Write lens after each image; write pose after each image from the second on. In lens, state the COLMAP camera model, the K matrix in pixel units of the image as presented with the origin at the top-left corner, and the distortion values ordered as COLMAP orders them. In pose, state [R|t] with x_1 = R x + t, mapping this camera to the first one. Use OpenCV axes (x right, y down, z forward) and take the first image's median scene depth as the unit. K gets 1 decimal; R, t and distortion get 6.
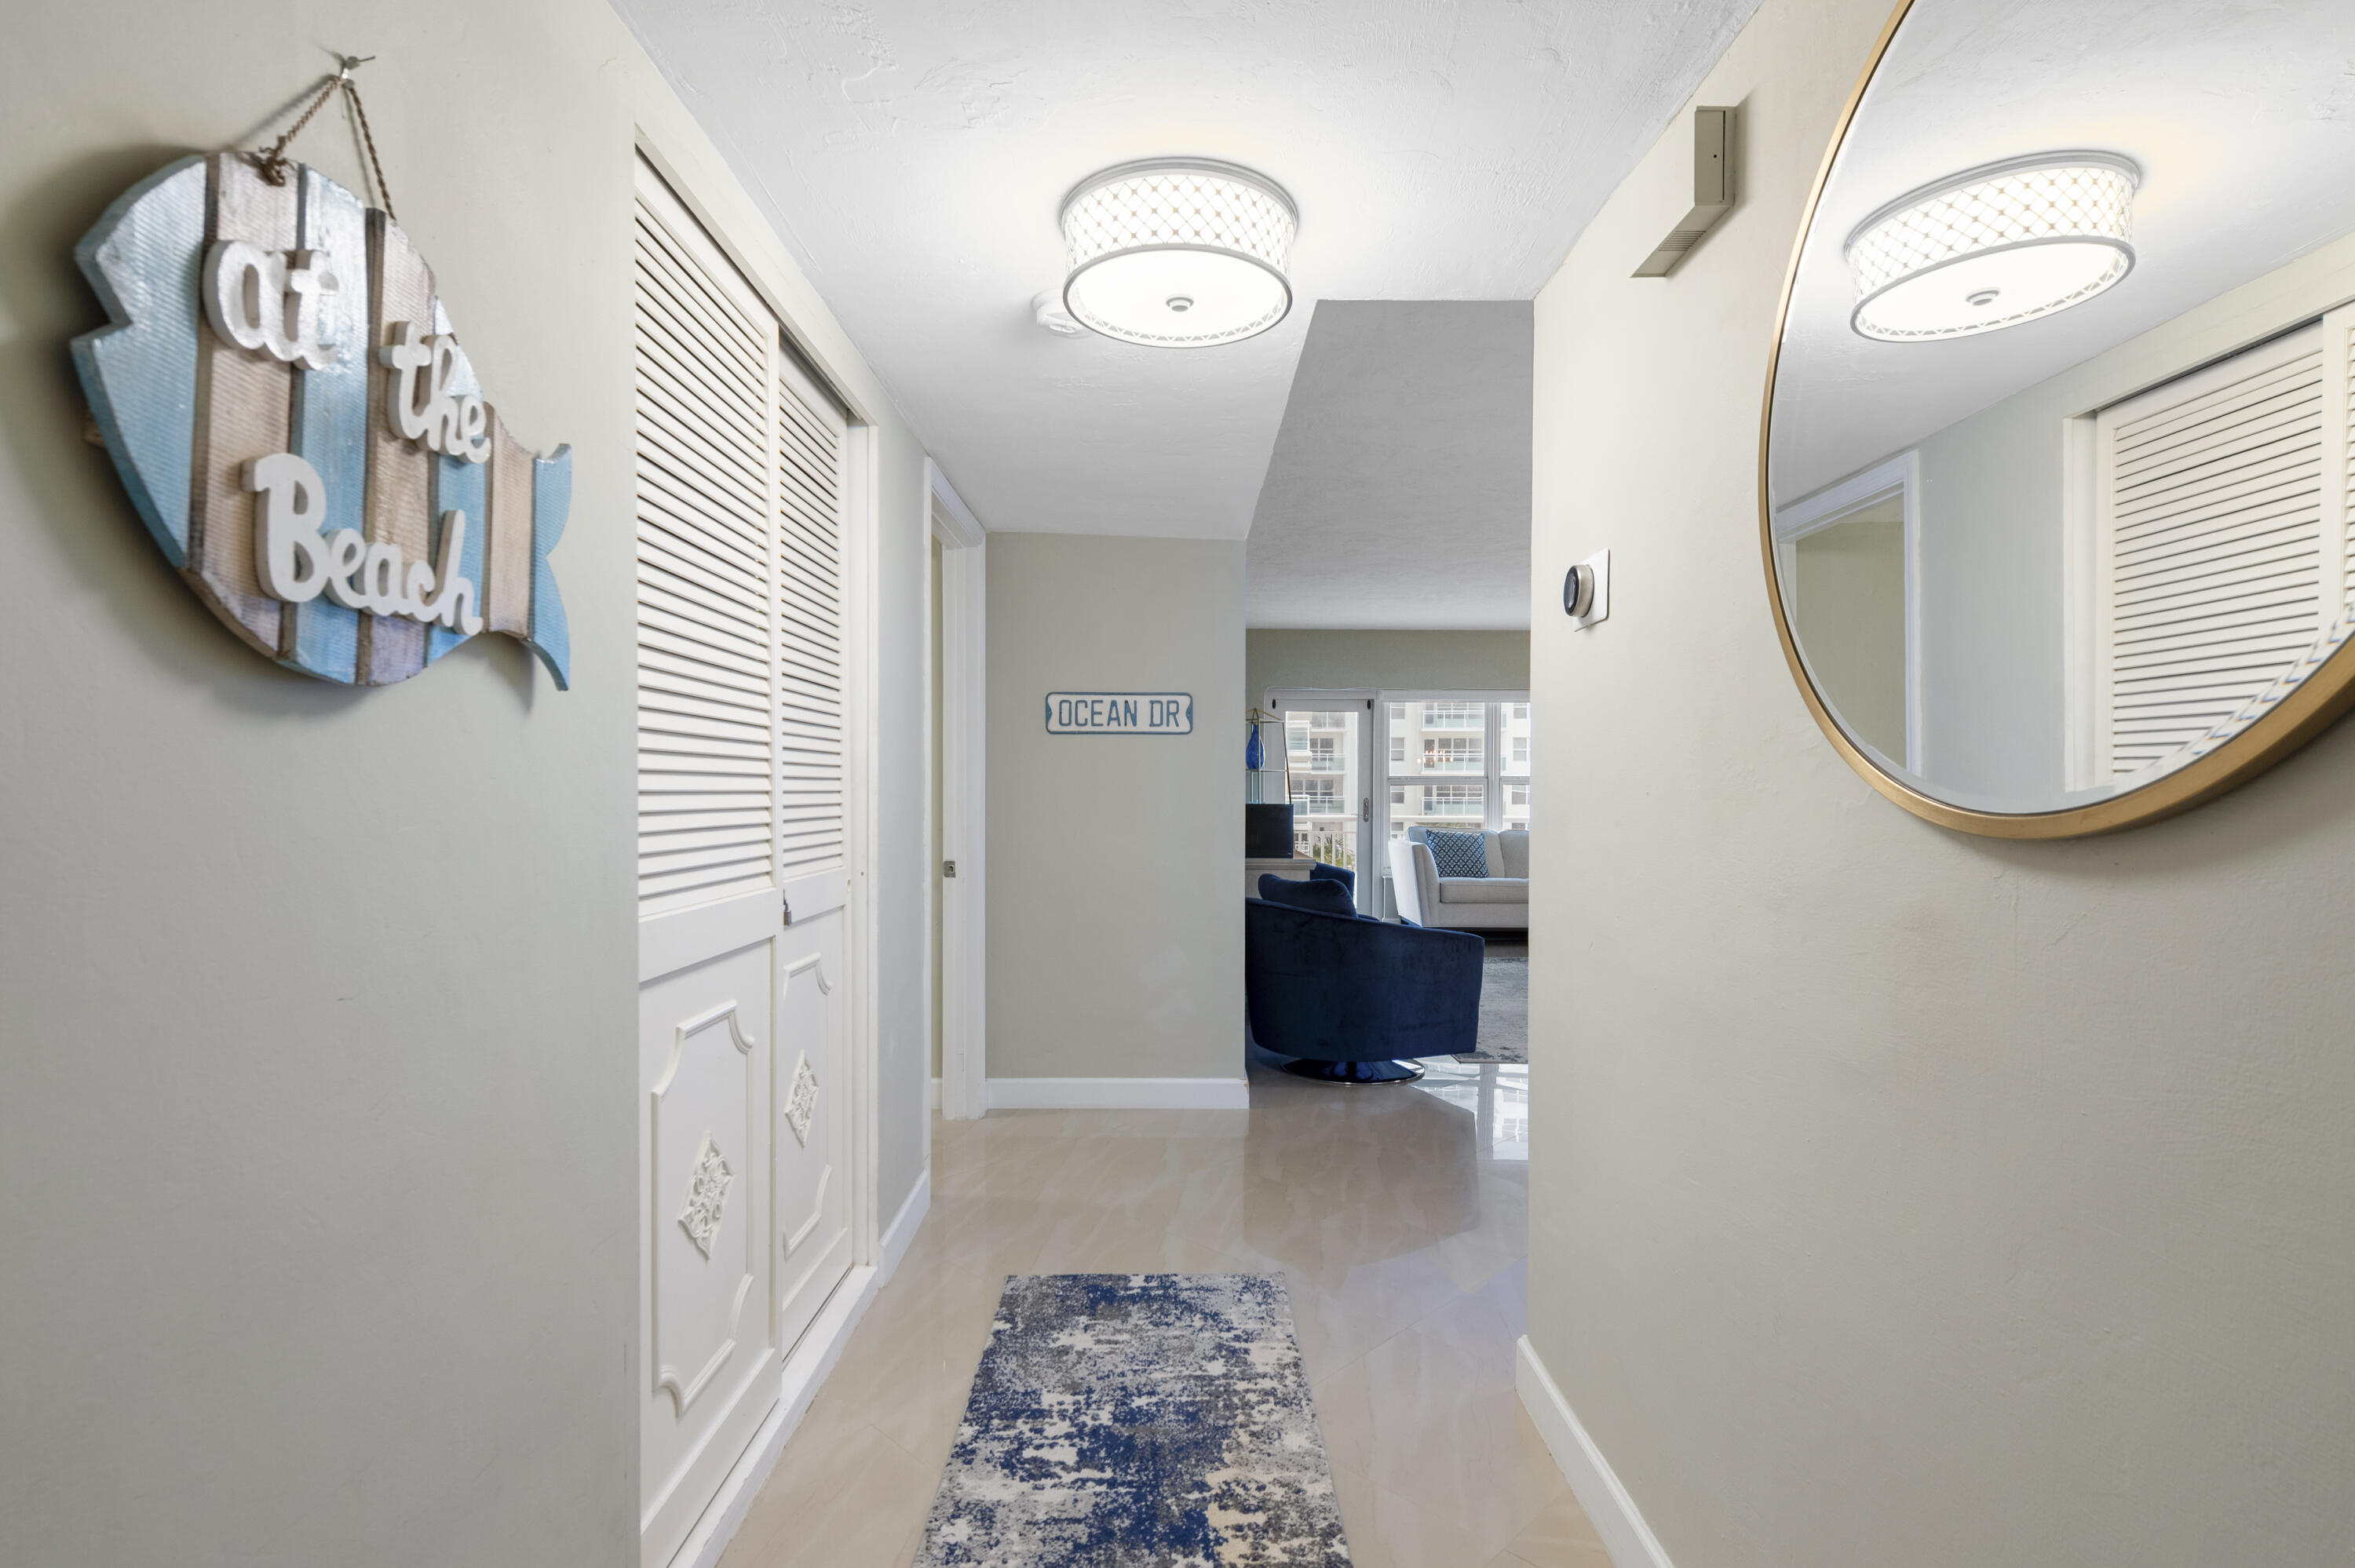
lens RADIAL K [[1121.5, 0, 1179.8], [0, 1121.5, 789.6], [0, 0, 1]] dist [0.015842, -0.005597]
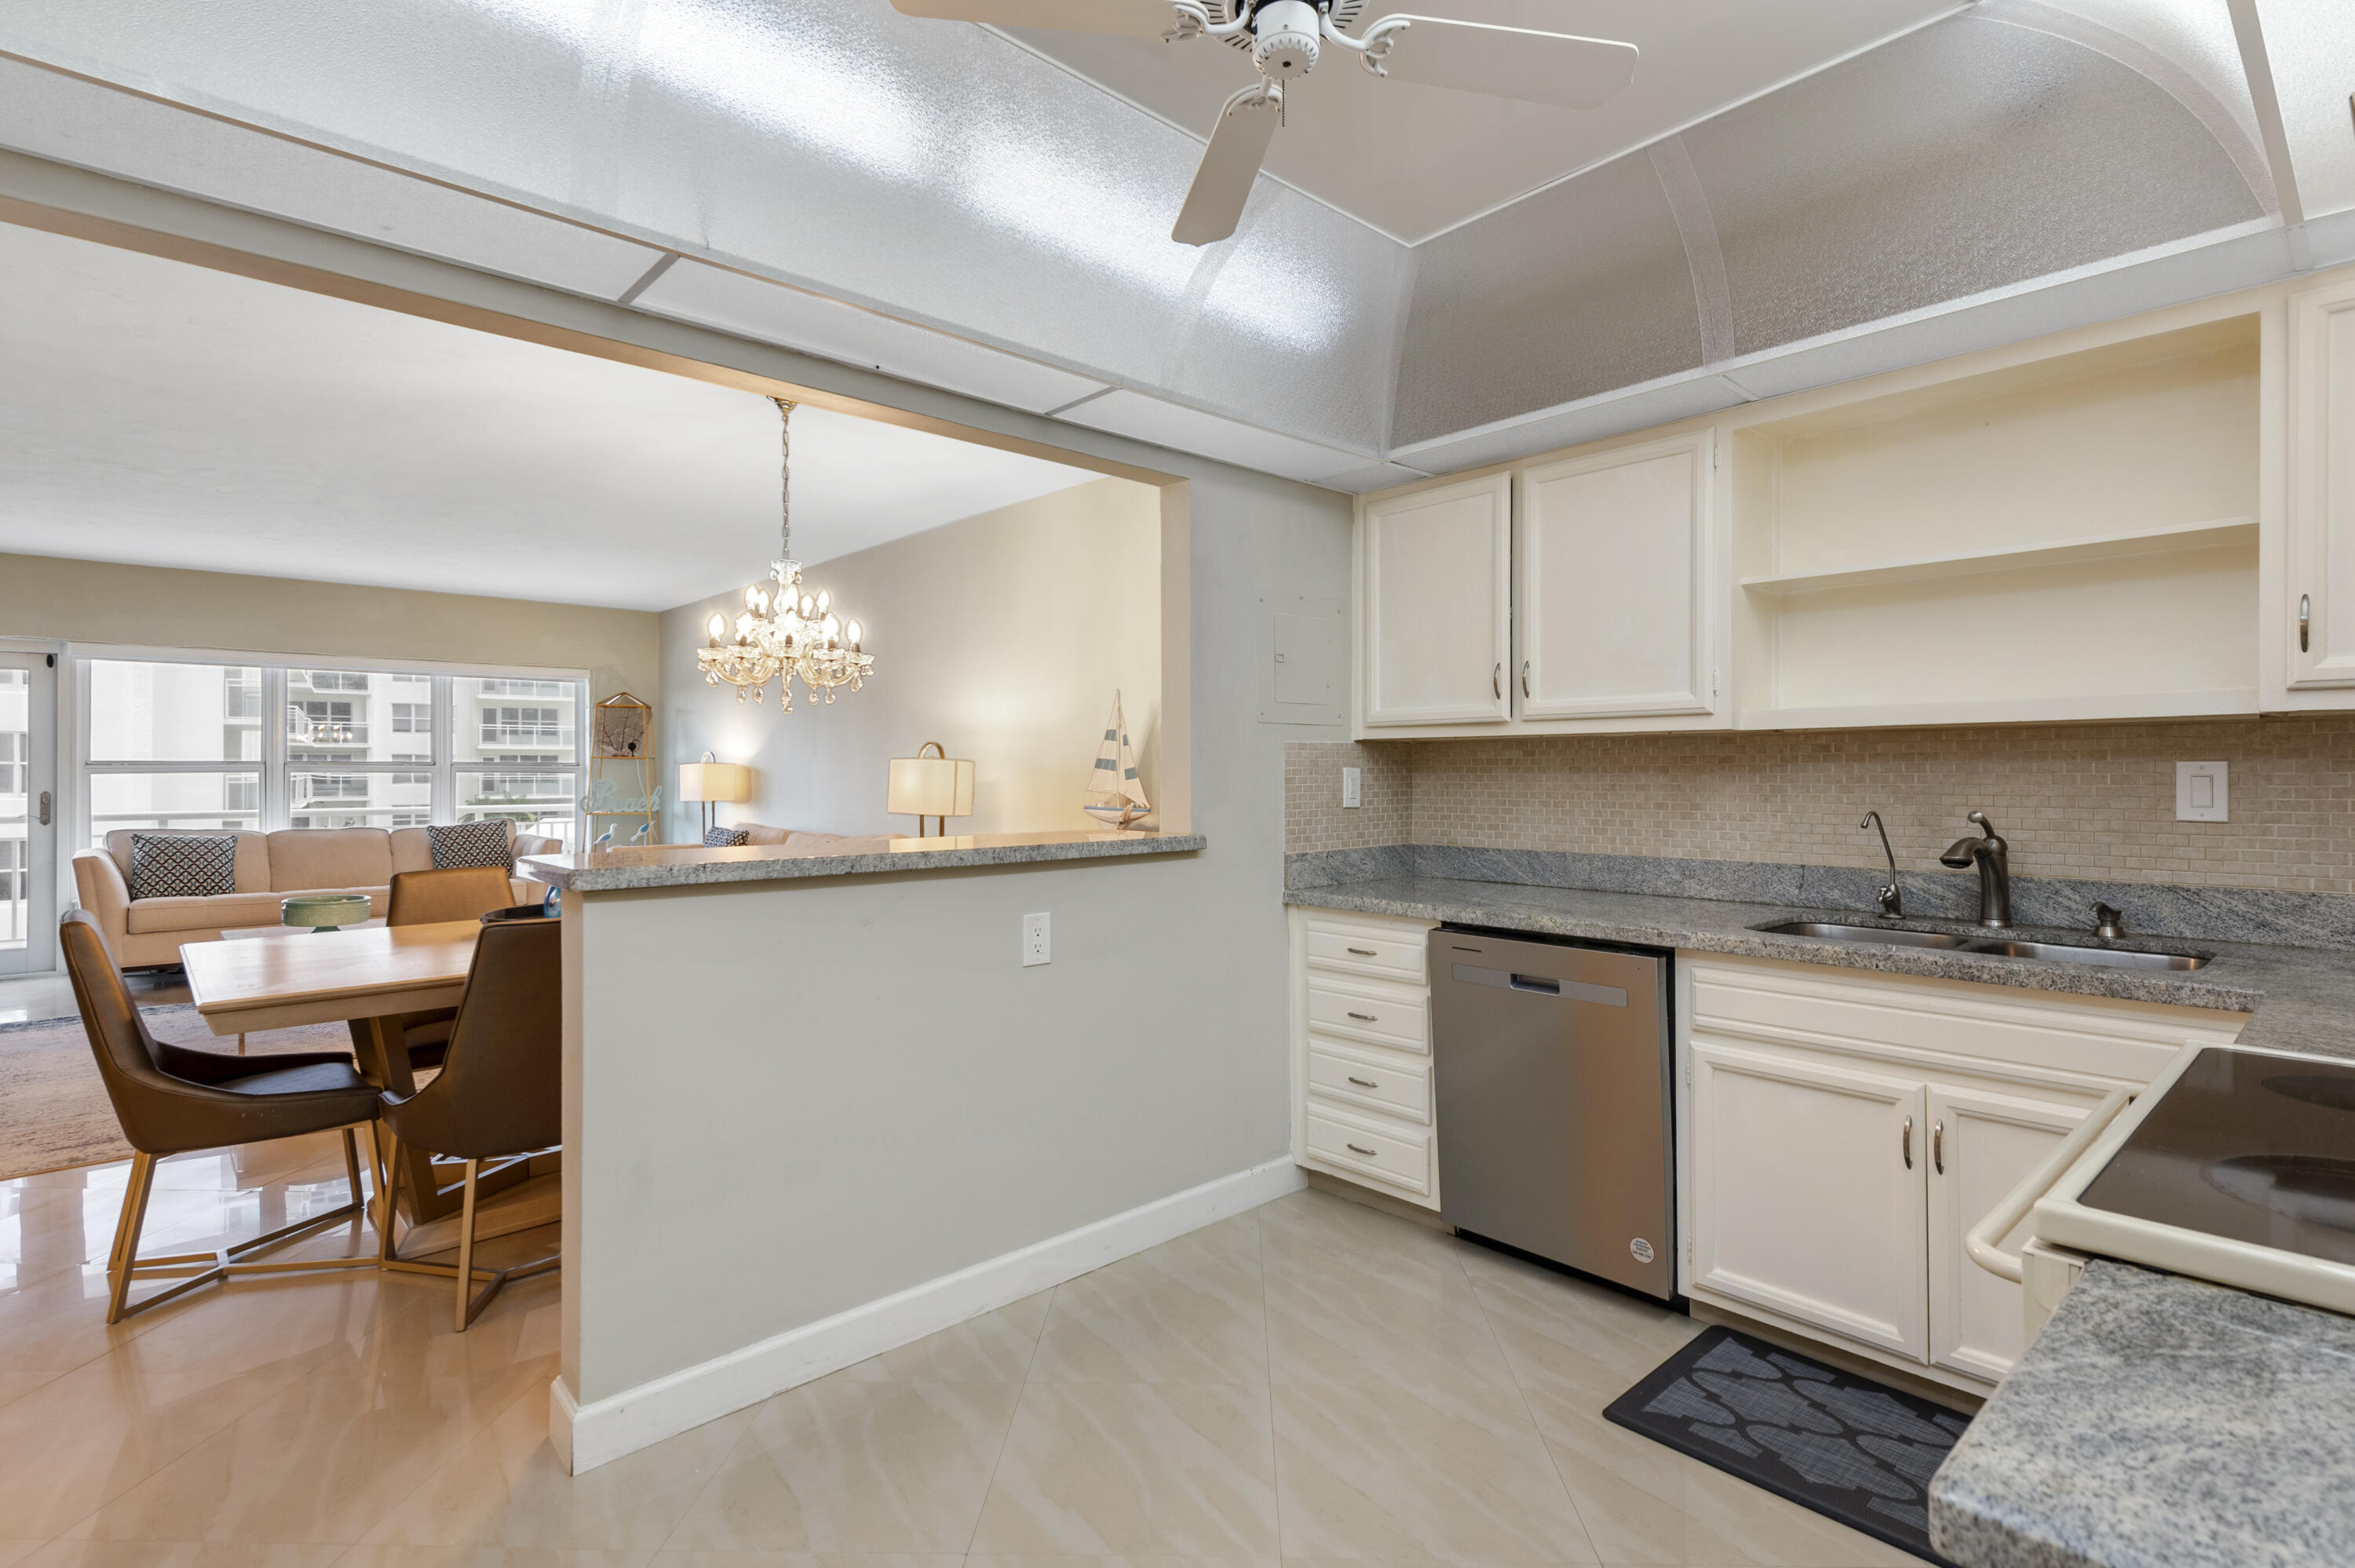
lens RADIAL K [[1121.5, 0, 1184.2], [0, 1121.5, 768.5], [0, 0, 1]] dist [0.015842, -0.005597]
pose [[0.737317, -0.002746, 0.675541, 0.290152], [0.000447, 0.999994, 0.003577, -0.012688], [-0.675546, -0.002335, 0.737314, -0.022567]]
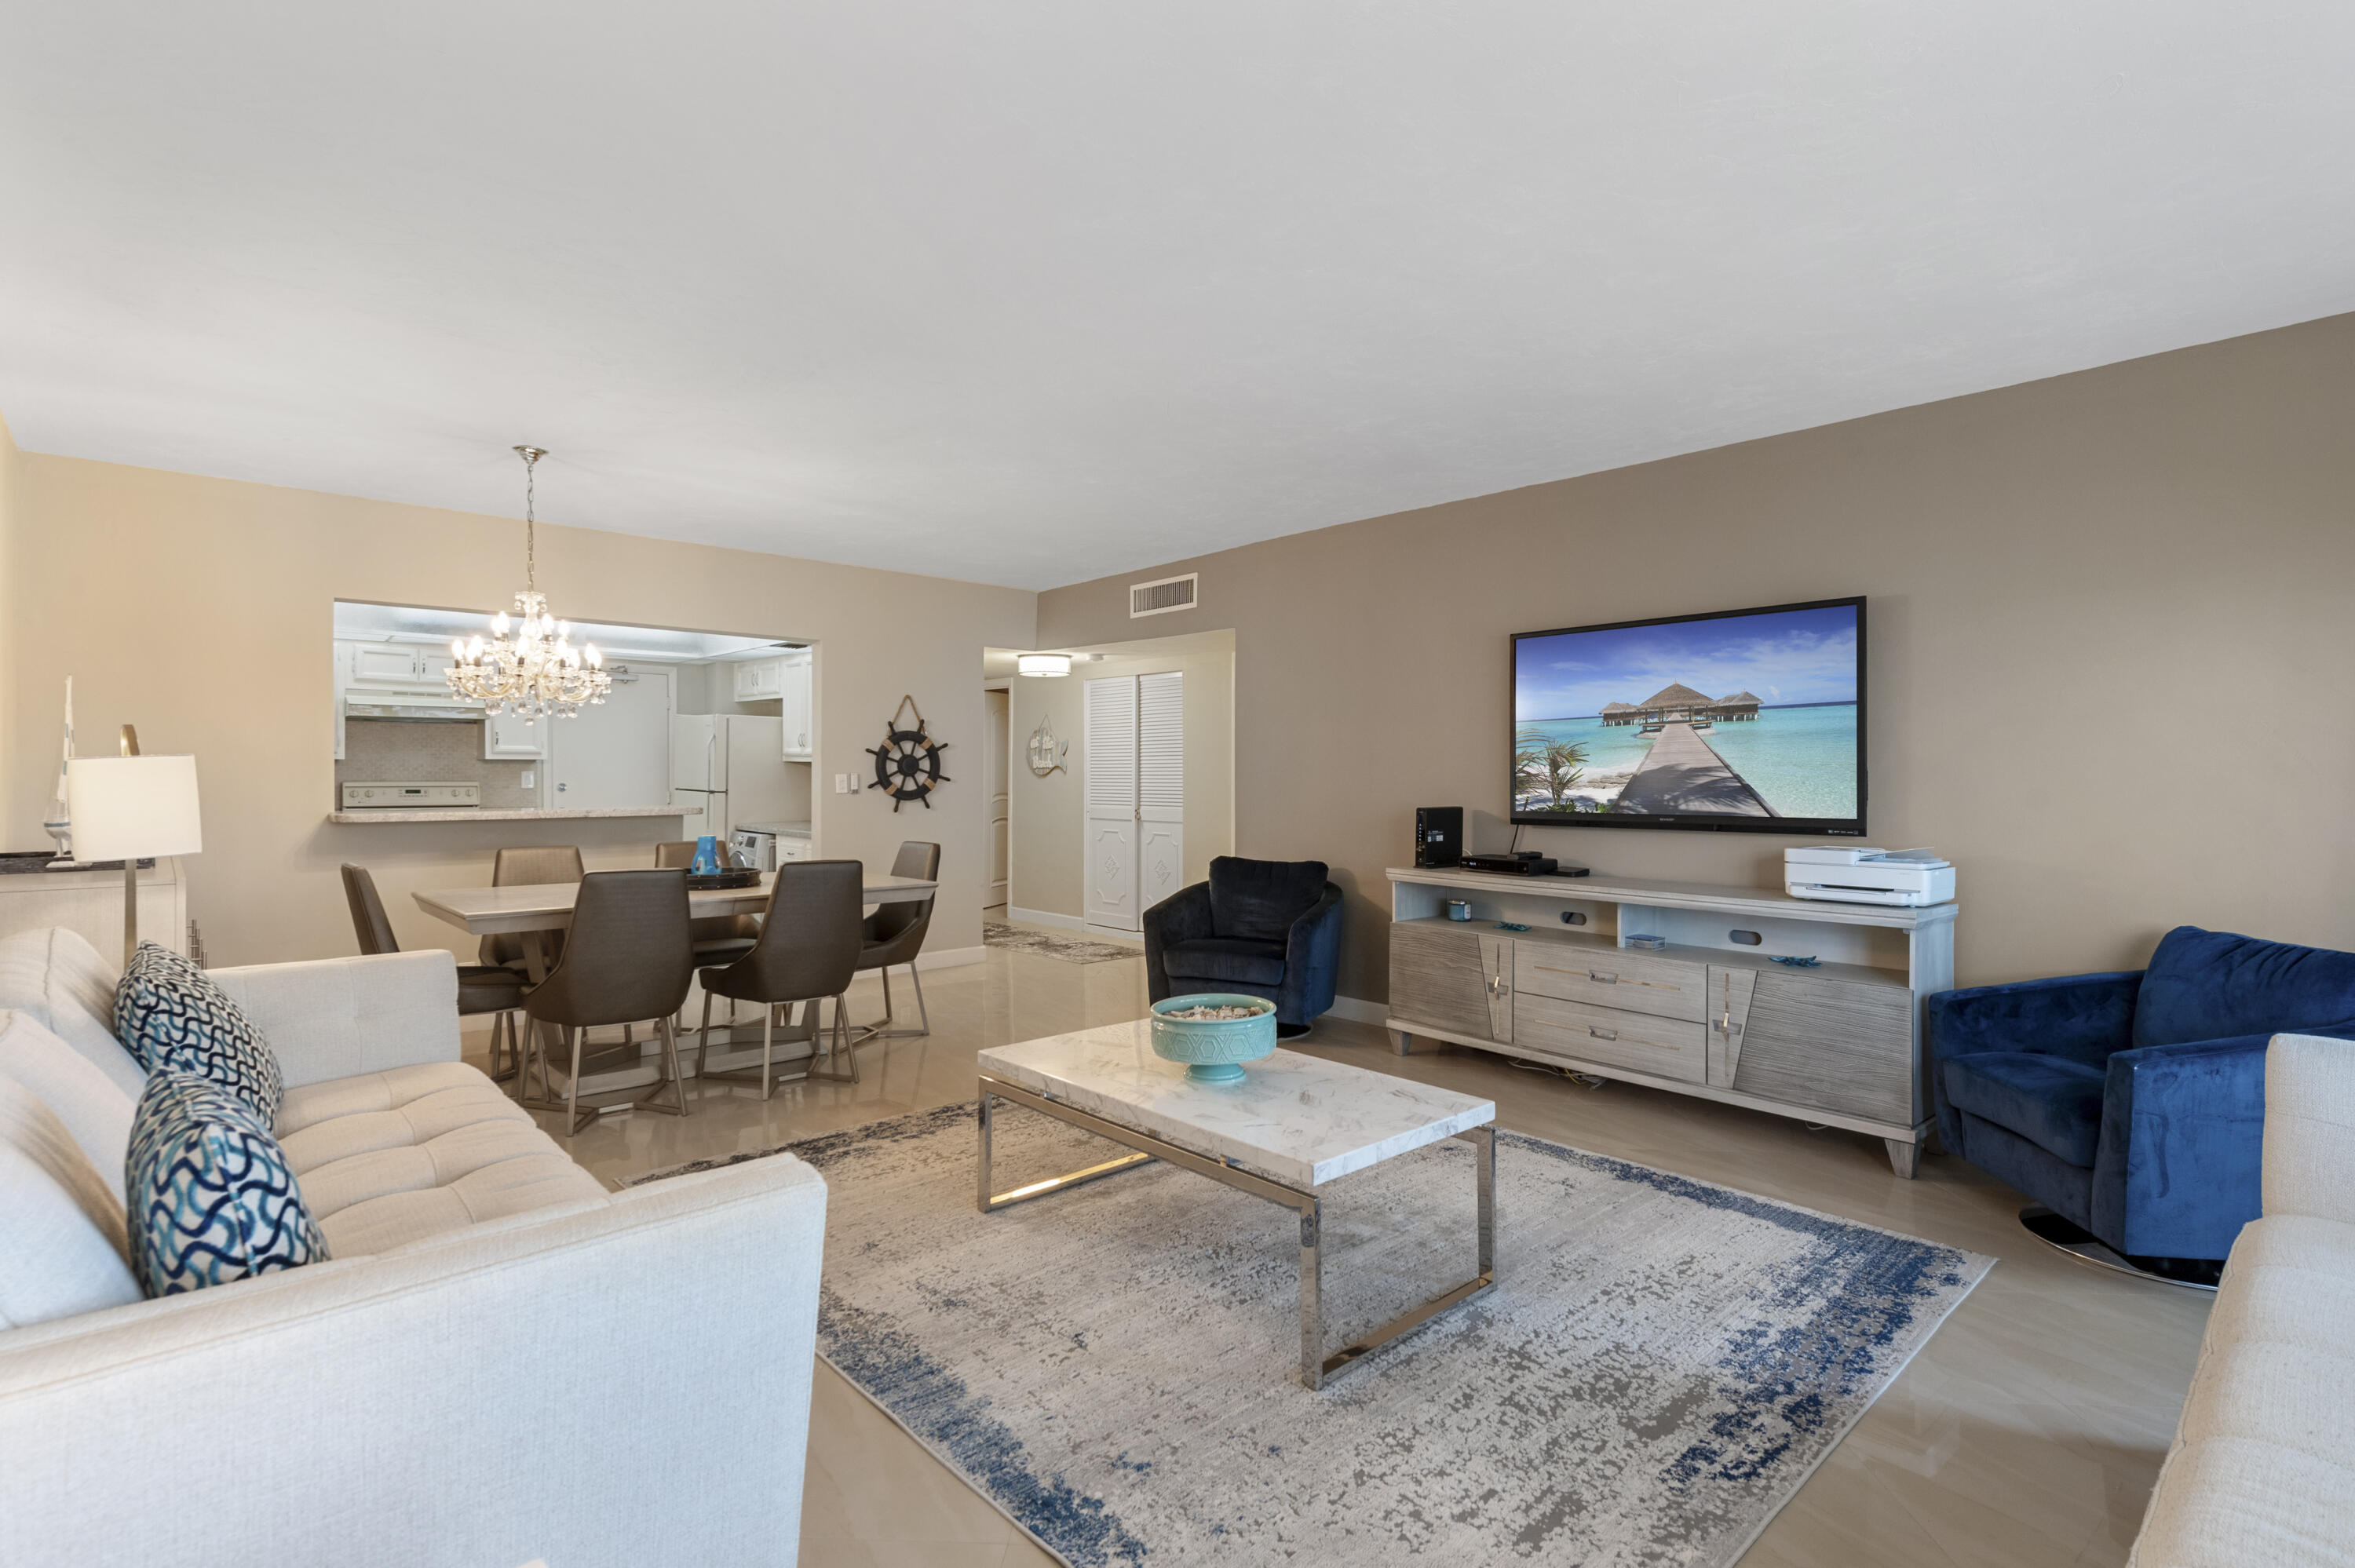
lens RADIAL K [[1121.5, 0, 1185.9], [0, 1121.5, 788.7], [0, 0, 1]] dist [0.015842, -0.005597]
pose [[-0.744049, 0.003037, -0.668118, 0.664522], [-0.002931, 0.999965, 0.007810, -0.007808], [0.668119, 0.007769, -0.744014, 1.229414]]
